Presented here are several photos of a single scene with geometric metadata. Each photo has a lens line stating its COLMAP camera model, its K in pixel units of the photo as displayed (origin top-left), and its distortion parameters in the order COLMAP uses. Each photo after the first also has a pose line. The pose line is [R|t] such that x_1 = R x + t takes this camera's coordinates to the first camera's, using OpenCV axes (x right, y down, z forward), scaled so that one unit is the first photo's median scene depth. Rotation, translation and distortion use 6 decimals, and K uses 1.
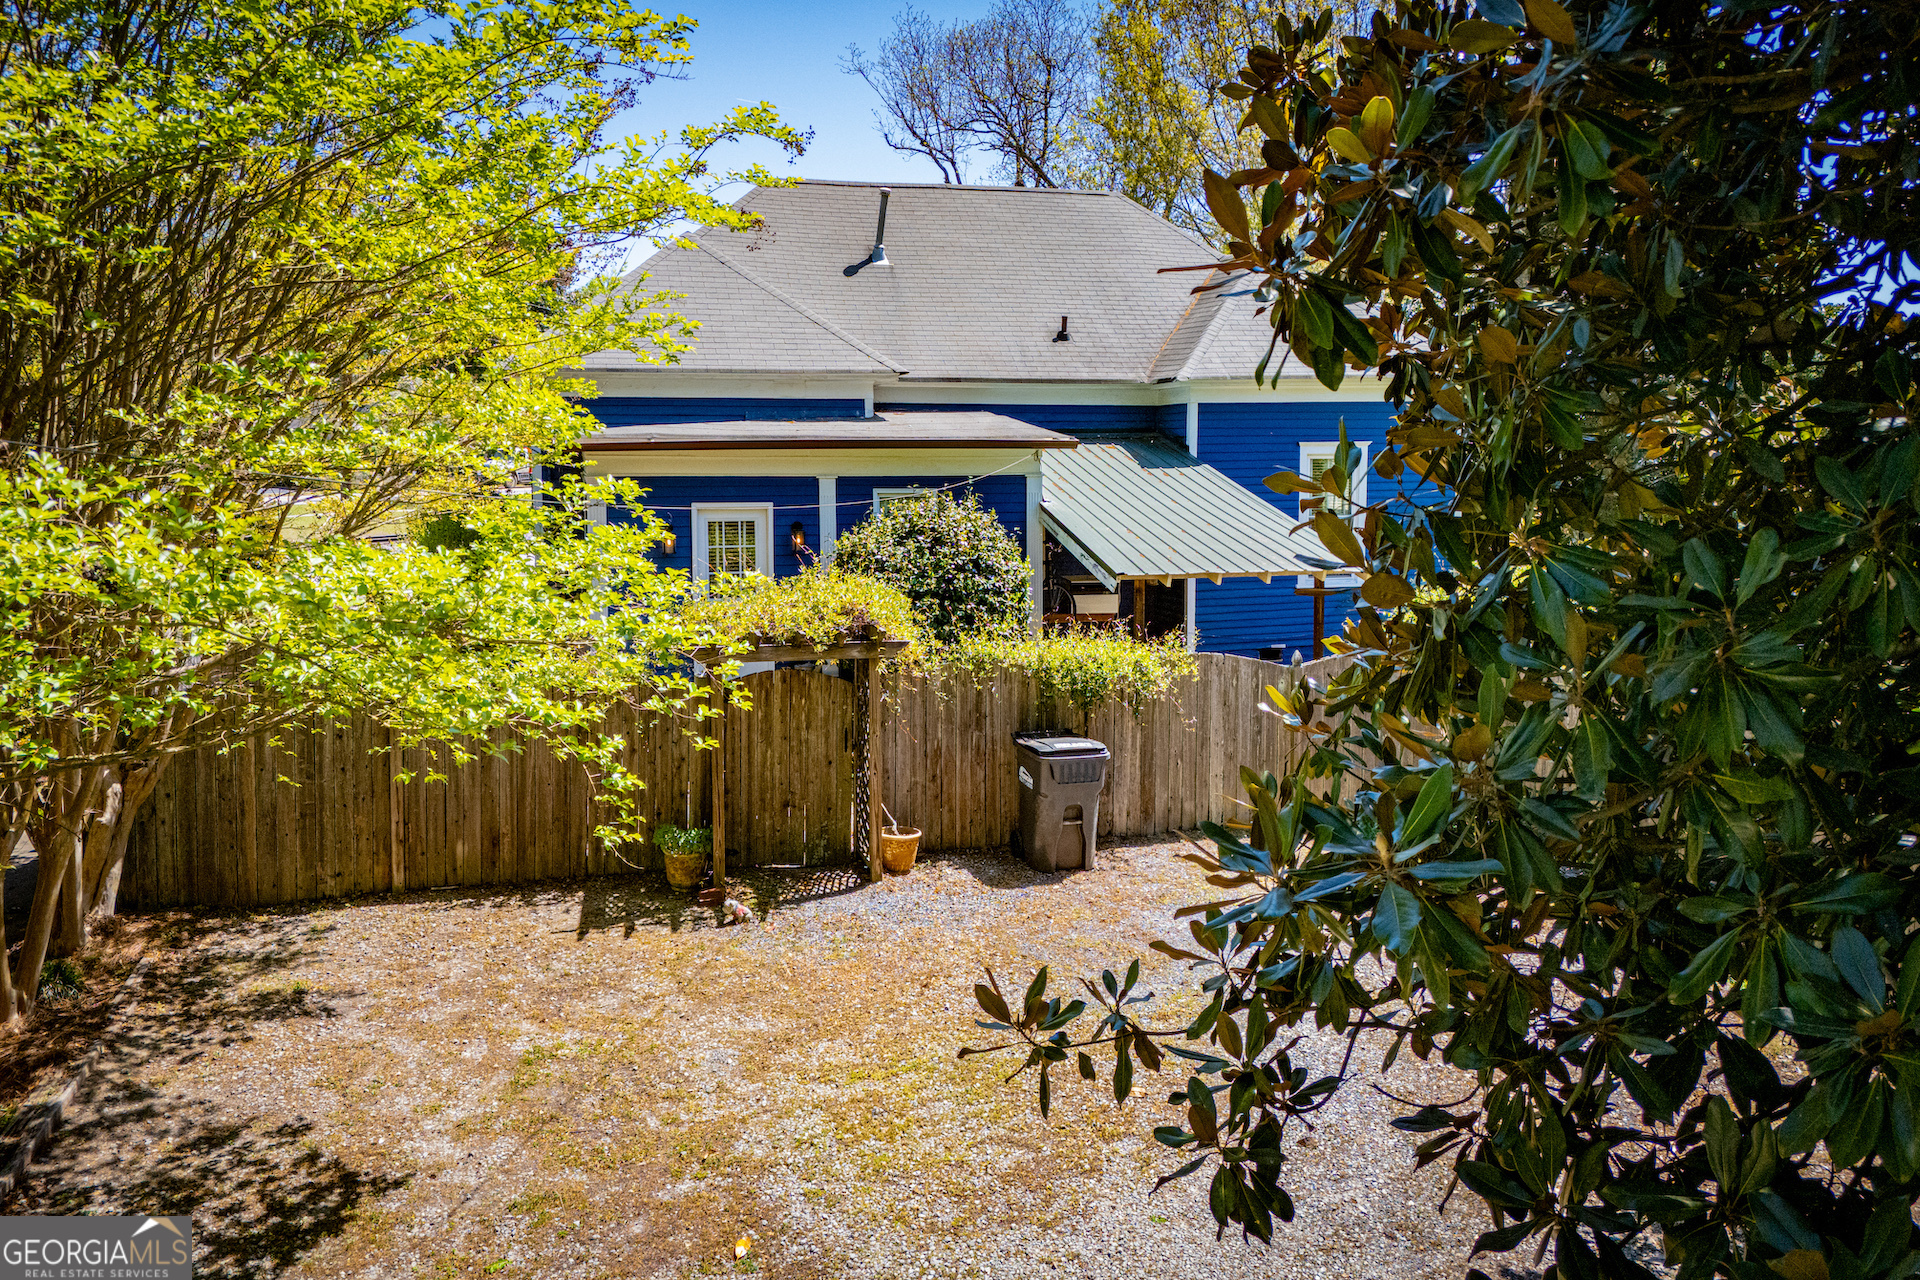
lens RADIAL K [[1449.1, 0, 957.9], [0, 1449.1, 573.9], [0, 0, 1]] dist [0.110269, -0.178621]
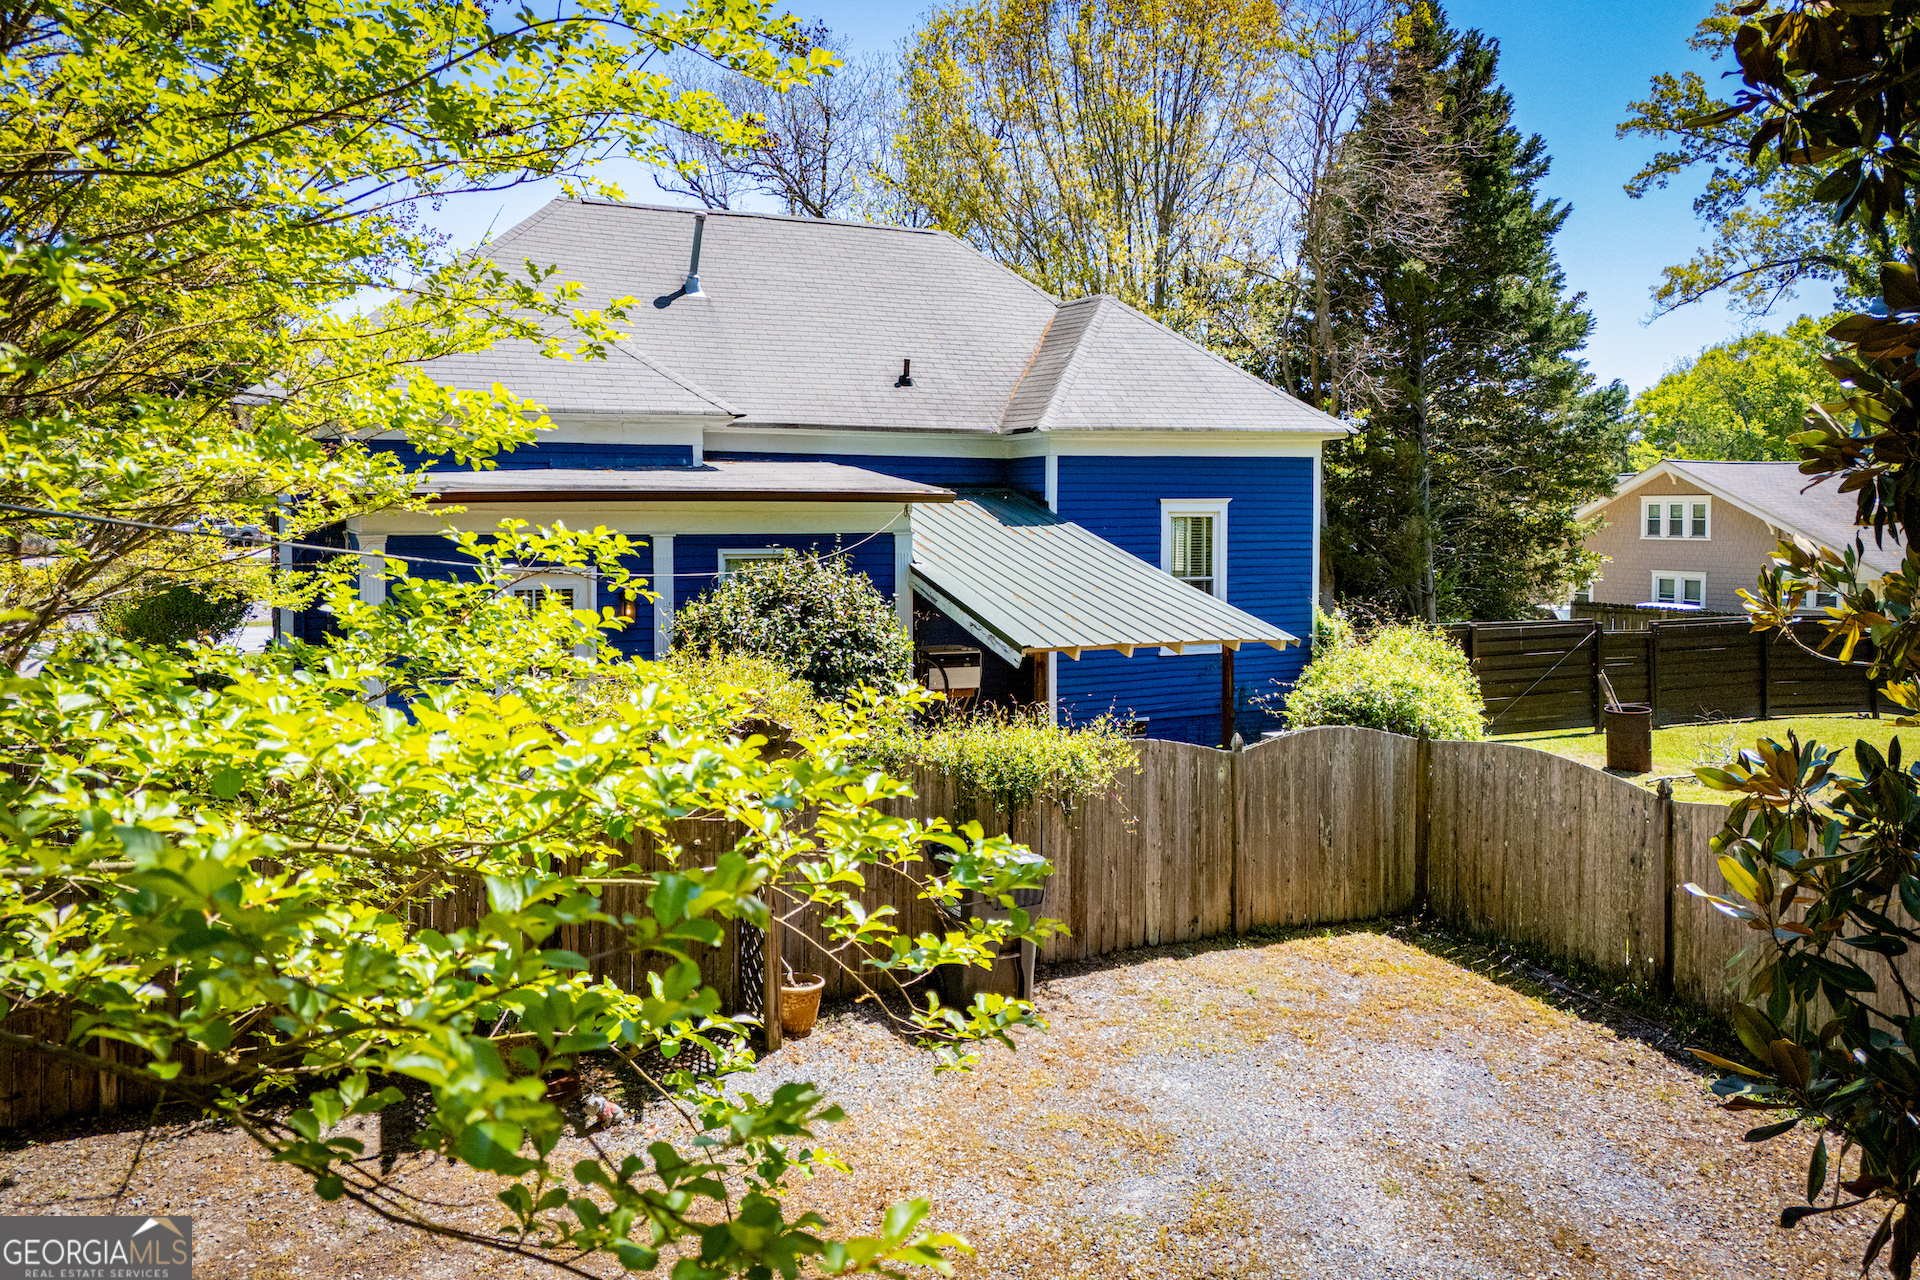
lens RADIAL K [[1442.5, 0, 962.2], [0, 1442.5, 575.3], [0, 0, 1]] dist [0.101731, -0.102043]
pose [[0.983563, -0.005637, 0.180478, -0.071621], [0.013188, 0.999086, -0.040666, -0.007397], [-0.180084, 0.042377, 0.982738, 0.148017]]
